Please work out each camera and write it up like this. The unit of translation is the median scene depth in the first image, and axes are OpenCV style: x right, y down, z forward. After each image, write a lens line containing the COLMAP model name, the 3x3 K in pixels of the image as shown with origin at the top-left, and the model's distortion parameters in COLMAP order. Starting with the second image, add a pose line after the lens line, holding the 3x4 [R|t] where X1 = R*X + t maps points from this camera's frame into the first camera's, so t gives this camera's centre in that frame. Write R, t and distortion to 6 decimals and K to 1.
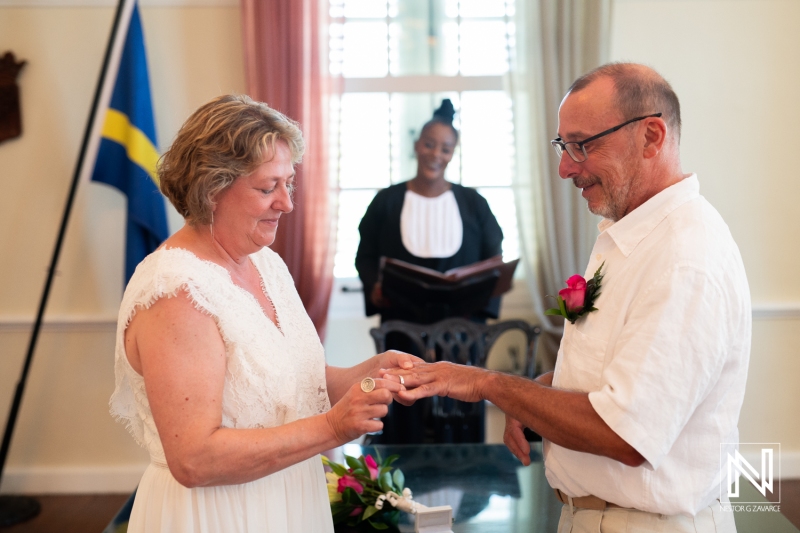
lens RADIAL K [[1113.2, 0, 405.9], [0, 1113.2, 264.8], [0, 0, 1]] dist [-0.024463, 0.000000]
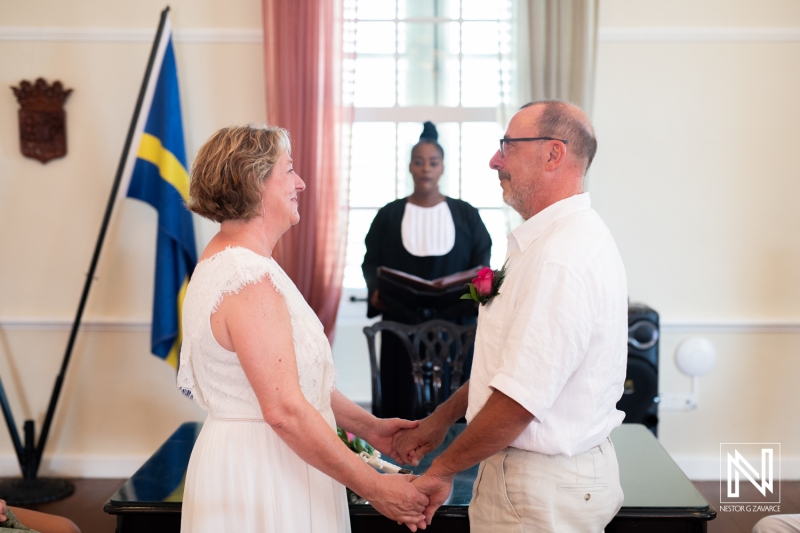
lens RADIAL K [[1113.2, 0, 398.0], [0, 1113.2, 265.1], [0, 0, 1]] dist [-0.024463, 0.000000]
pose [[0.999186, 0.017432, -0.036375, 0.032001], [-0.018186, 0.999624, -0.020511, 0.011599], [0.036004, 0.021156, 0.999128, -0.109754]]
